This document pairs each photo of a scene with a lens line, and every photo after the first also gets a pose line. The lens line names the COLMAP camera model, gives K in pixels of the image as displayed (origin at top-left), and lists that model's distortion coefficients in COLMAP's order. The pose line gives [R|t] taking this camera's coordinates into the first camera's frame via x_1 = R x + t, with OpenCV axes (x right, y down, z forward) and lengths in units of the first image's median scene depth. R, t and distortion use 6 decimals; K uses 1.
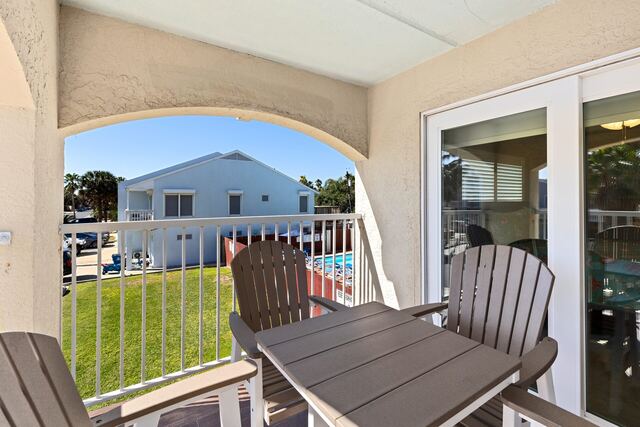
lens RADIAL K [[300.3, 0, 316.2], [0, 300.3, 197.1], [0, 0, 1]] dist [0.001003, 0.000136]
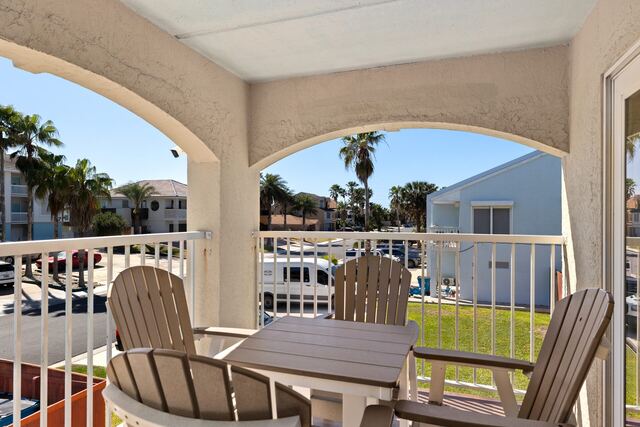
lens RADIAL K [[458.4, 0, 319.9], [0, 458.4, 212.3], [0, 0, 1]] dist [0.011115, 0.004063]
pose [[0.568234, 0.000644, -0.822866, 0.254578], [0.002399, 0.999994, 0.002440, -0.000974], [0.822863, -0.003361, 0.568230, -0.004063]]
